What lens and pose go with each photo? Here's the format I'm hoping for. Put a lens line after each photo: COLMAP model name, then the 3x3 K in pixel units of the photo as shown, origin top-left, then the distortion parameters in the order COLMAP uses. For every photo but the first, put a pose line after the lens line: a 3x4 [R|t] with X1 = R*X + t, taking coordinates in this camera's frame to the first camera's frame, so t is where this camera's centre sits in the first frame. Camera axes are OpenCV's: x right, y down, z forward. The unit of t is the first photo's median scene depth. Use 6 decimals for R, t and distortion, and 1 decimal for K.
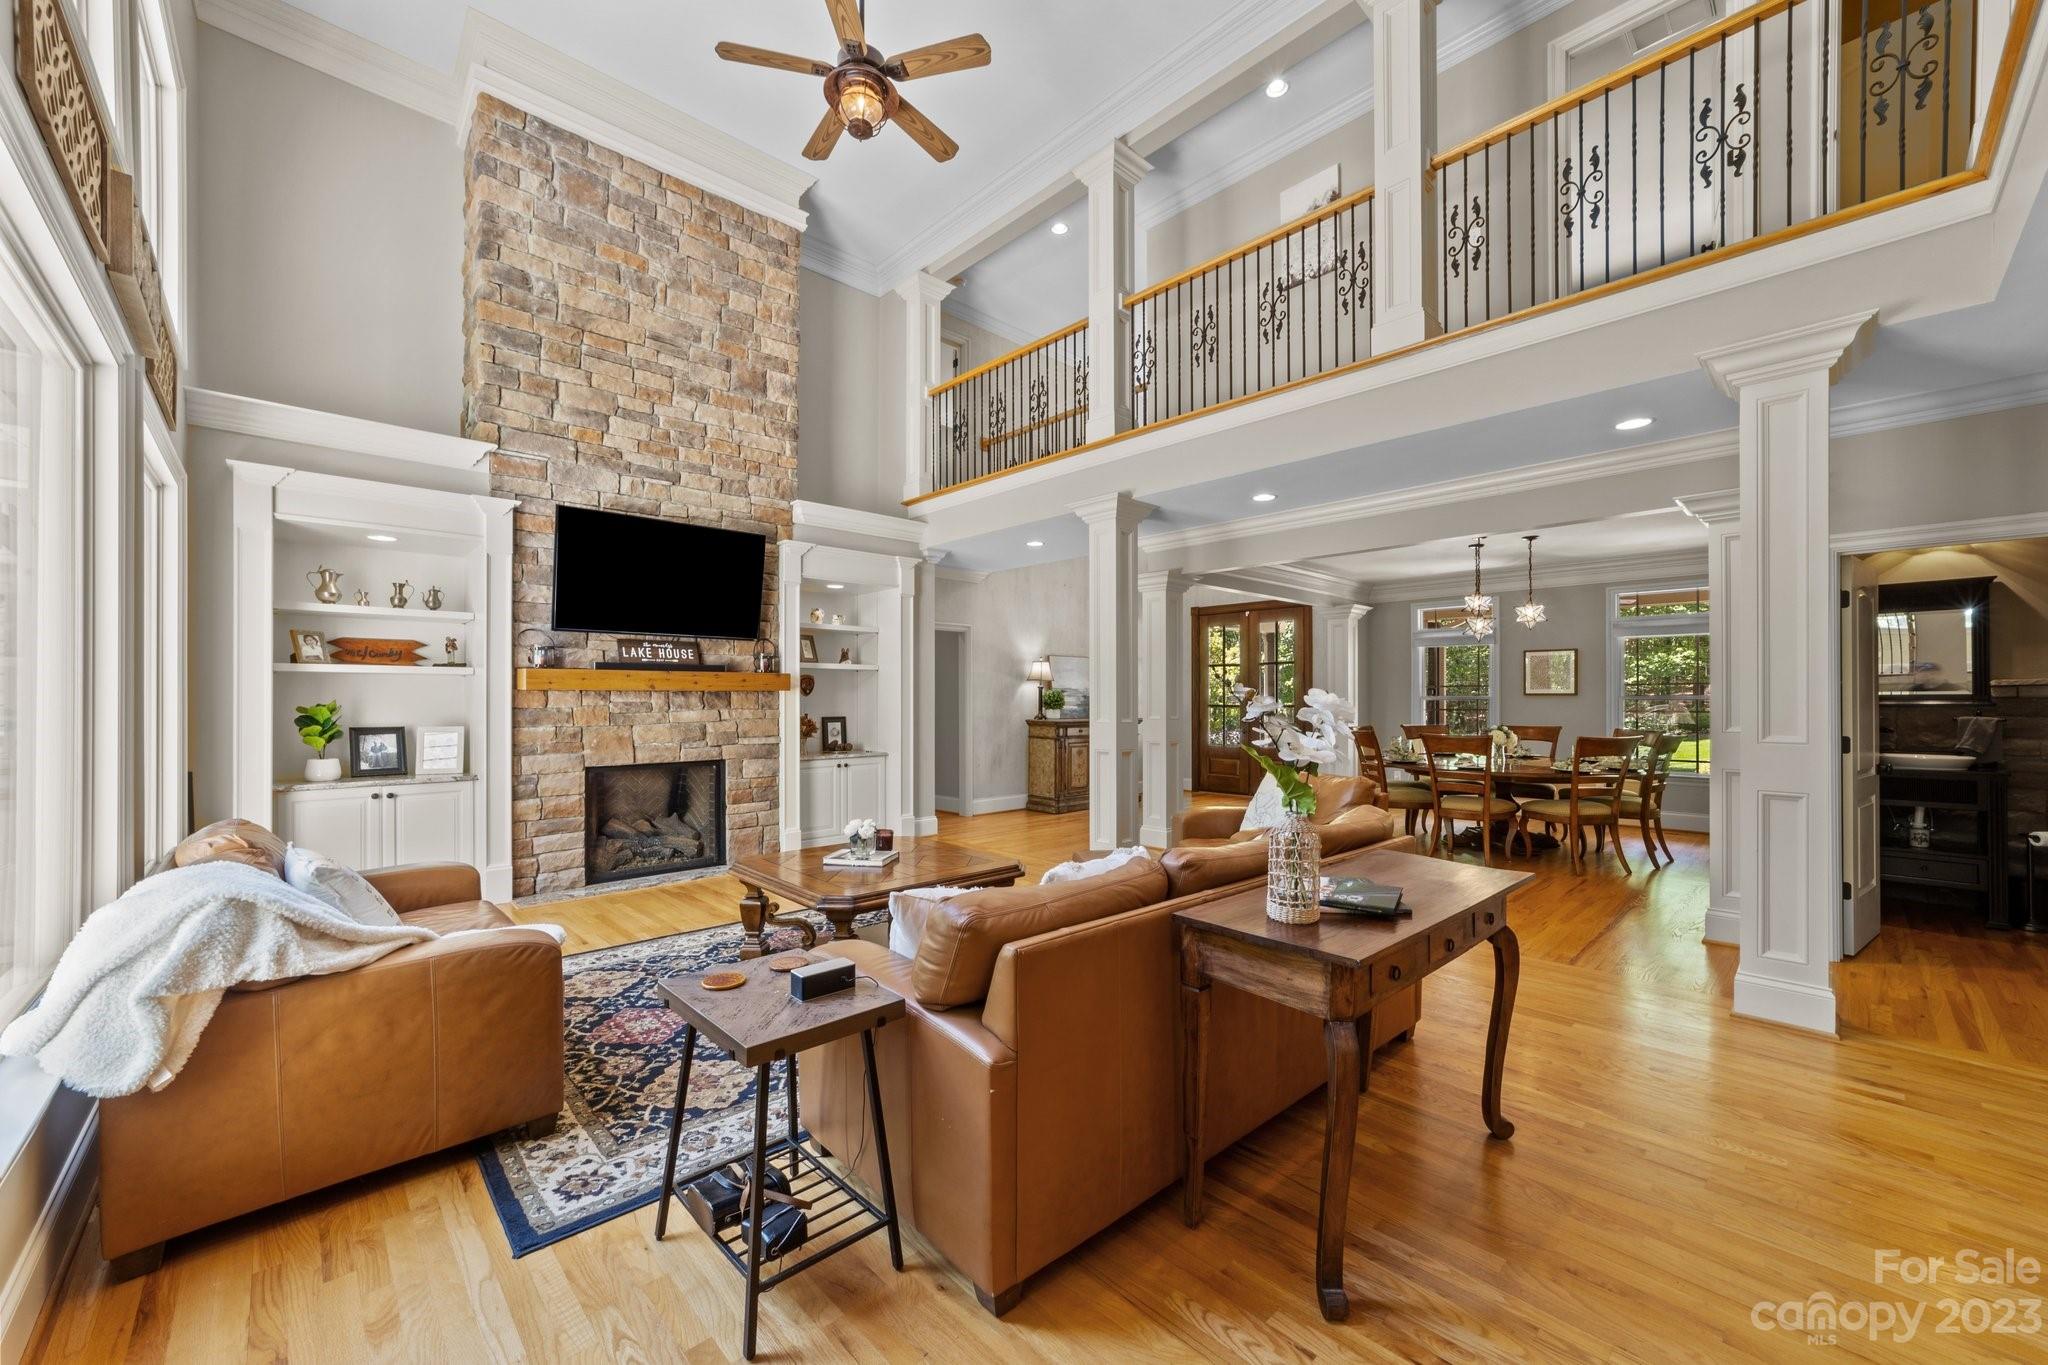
lens RADIAL K [[786.0, 0, 1020.1], [0, 786.0, 689.5], [0, 0, 1]] dist [-0.011179, 0.010295]
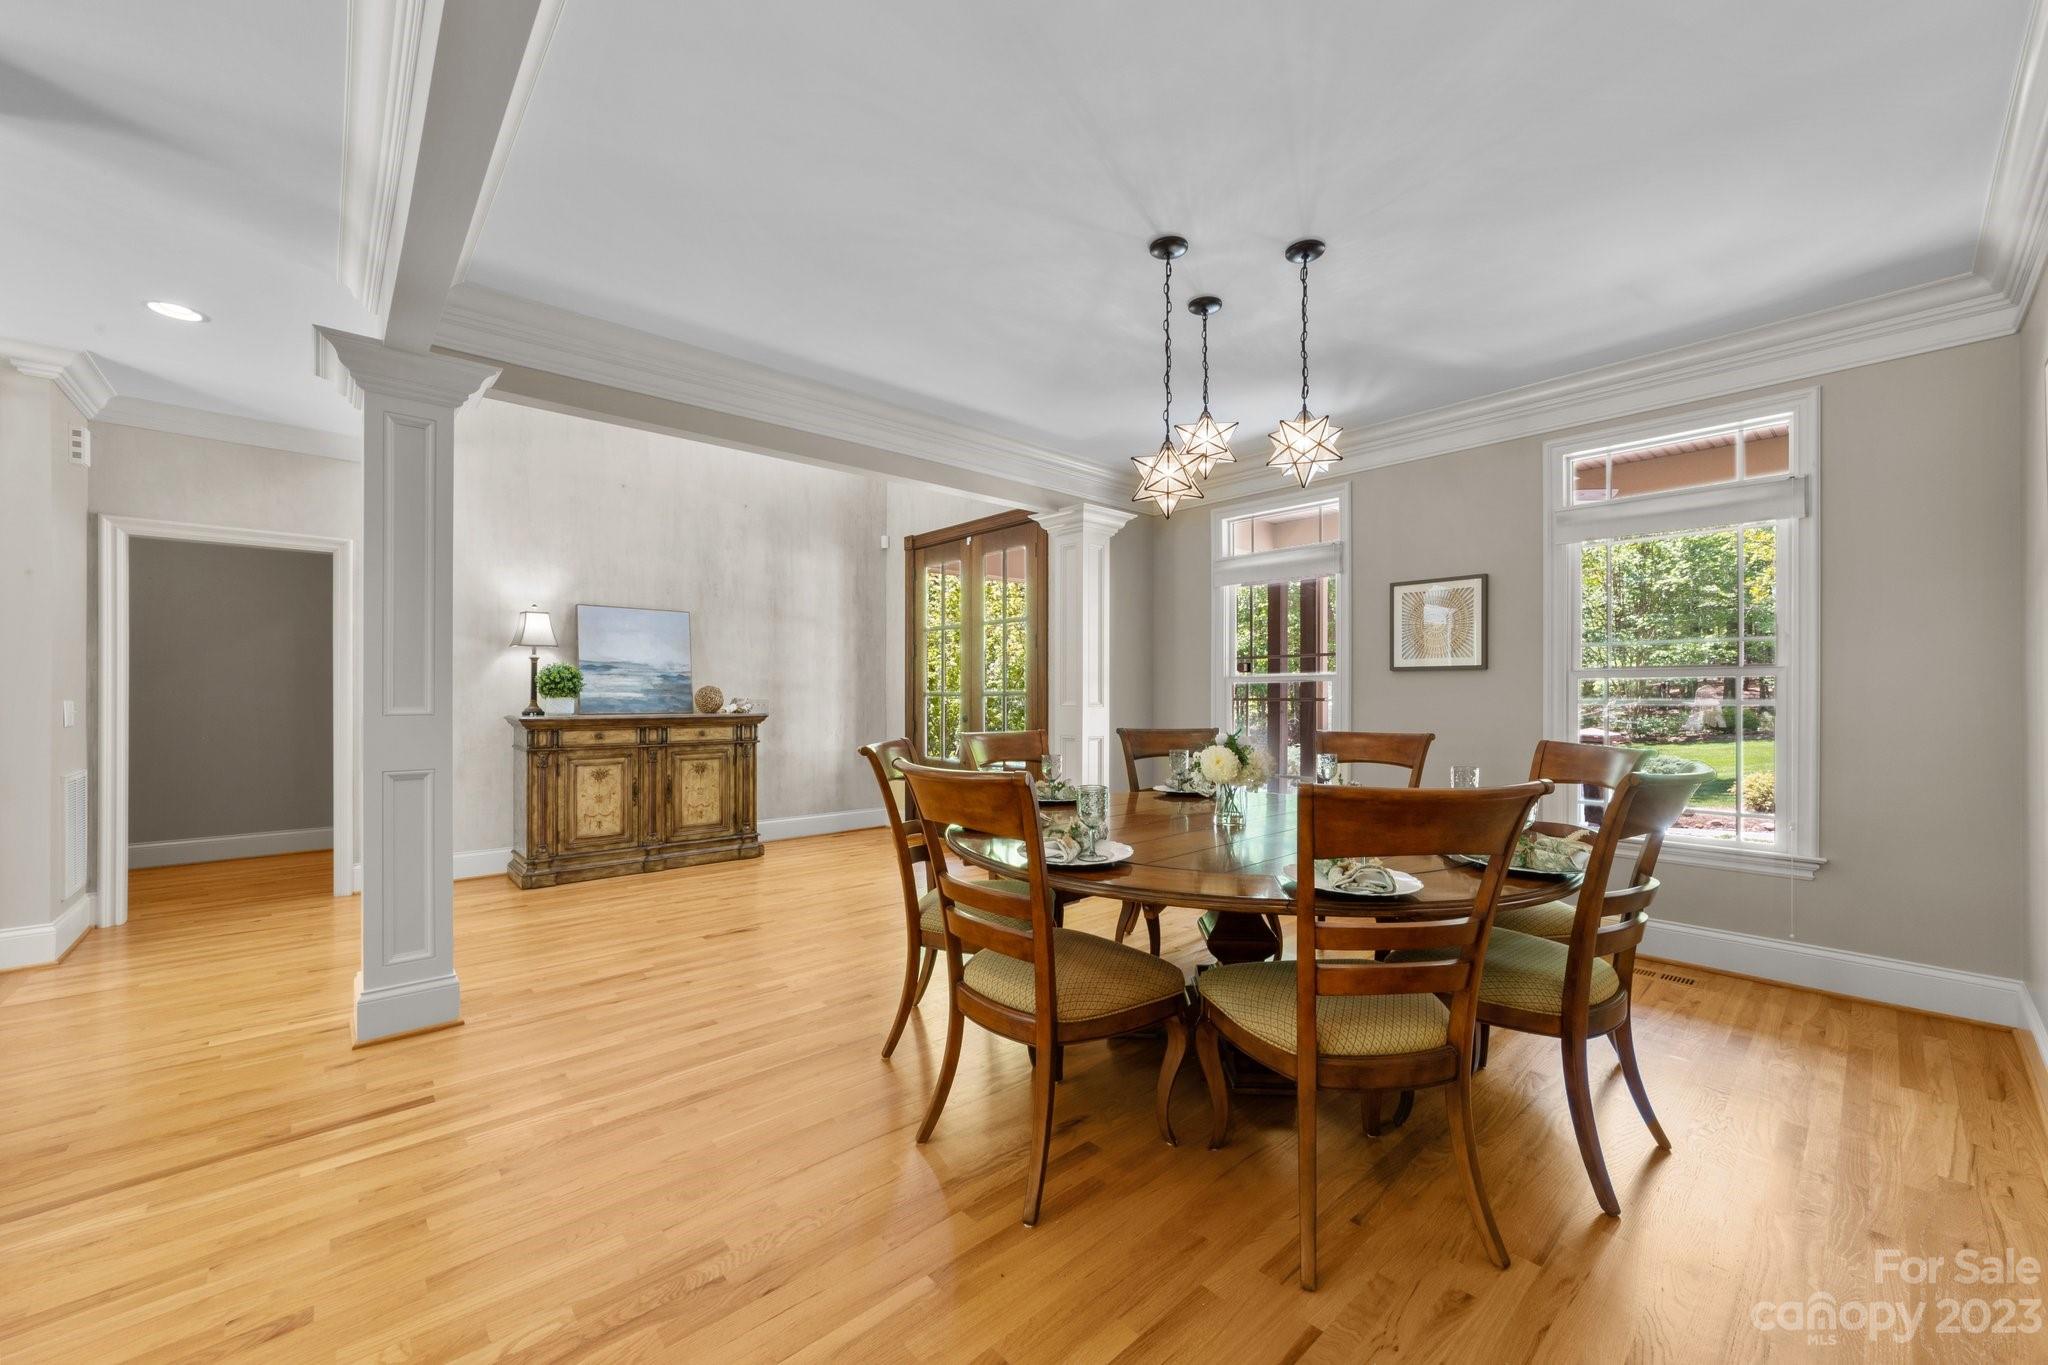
lens RADIAL K [[773.8, 0, 1024.0], [0, 773.8, 682.5], [0, 0, 1]] dist [-0.008655, 0.000303]
pose [[0.999877, -0.000917, -0.015630, 0.604953], [0.000857, 0.999992, -0.003840, 0.026591], [0.015634, 0.003826, 0.999870, 0.717543]]
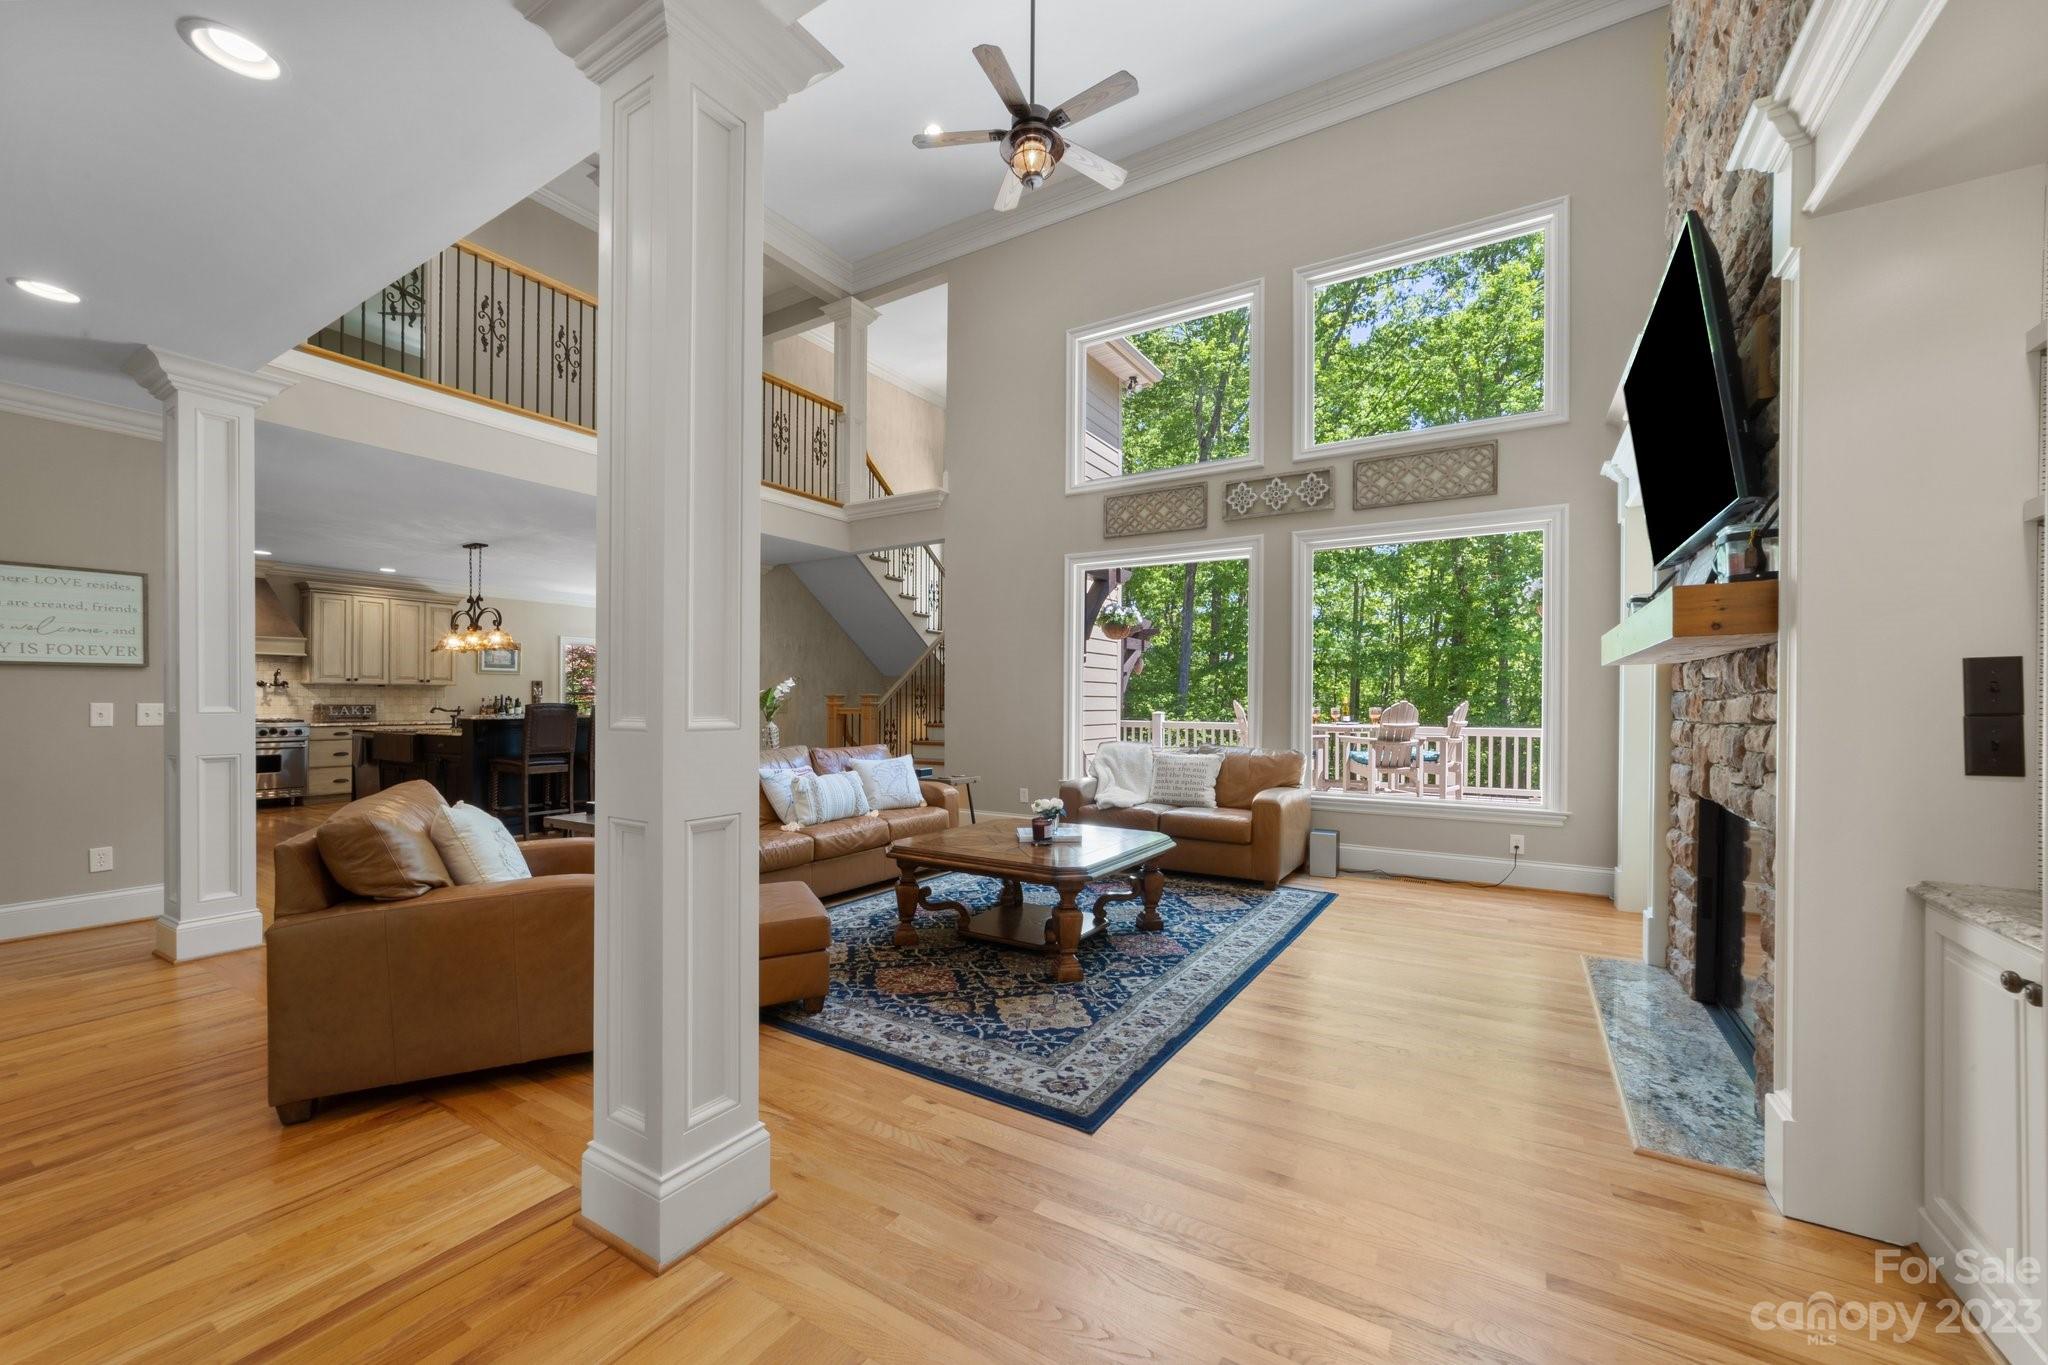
lens RADIAL K [[793.8, 0, 1027.6], [0, 793.8, 701.0], [0, 0, 1]] dist [-0.001540, 0.000167]
pose [[-0.963785, 0.000160, -0.266682, 0.065816], [0.001918, 0.999978, -0.006331, 0.031407], [0.266675, -0.006613, -0.963764, 1.333567]]
